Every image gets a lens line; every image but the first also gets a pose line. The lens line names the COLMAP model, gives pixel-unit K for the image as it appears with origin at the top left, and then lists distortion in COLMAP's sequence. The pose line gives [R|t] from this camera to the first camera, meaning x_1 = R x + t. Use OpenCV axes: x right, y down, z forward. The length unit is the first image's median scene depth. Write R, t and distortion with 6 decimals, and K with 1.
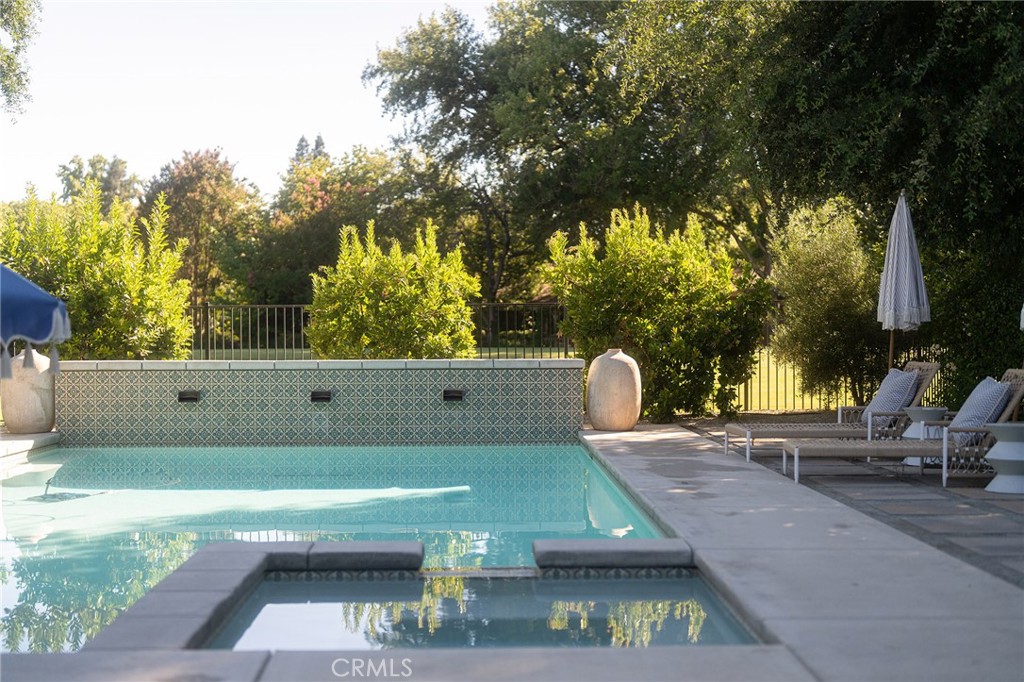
lens RADIAL K [[1450.2, 0, 512.4], [0, 1450.2, 341.0], [0, 0, 1]] dist [-0.042548, 0.000000]
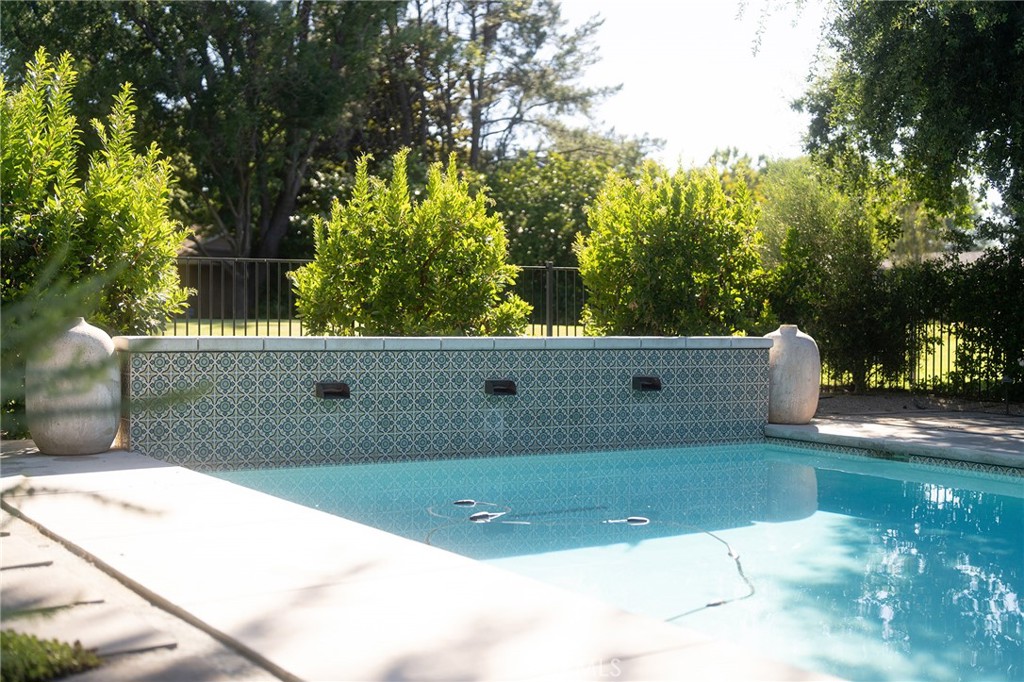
lens RADIAL K [[1450.2, 0, 512.8], [0, 1450.2, 339.8], [0, 0, 1]] dist [-0.042548, 0.000000]
pose [[0.860361, 0.003411, 0.509674, -0.478551], [-0.013483, 0.999780, 0.016069, 0.002744], [-0.509507, -0.020697, 0.860217, 0.365078]]
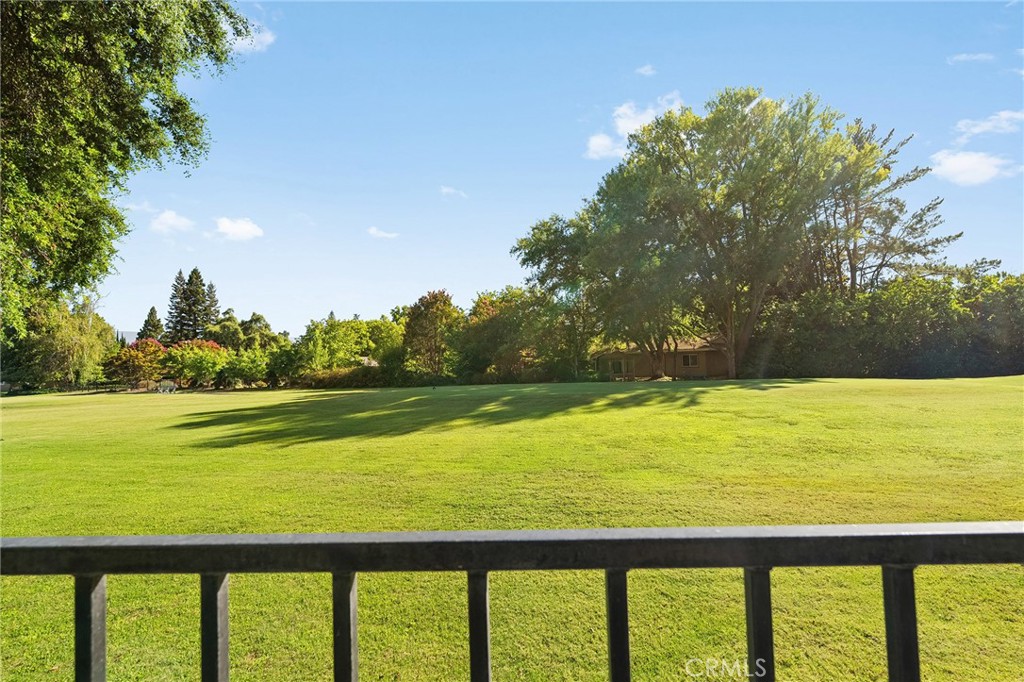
lens RADIAL K [[486.4, 0, 510.2], [0, 486.4, 338.8], [0, 0, 1]] dist [-0.000287, -0.000230]
pose [[0.996736, -0.028823, -0.075406, -0.203173], [0.024299, 0.997889, -0.060232, -0.046181], [0.076983, 0.058203, 0.995332, 1.127930]]
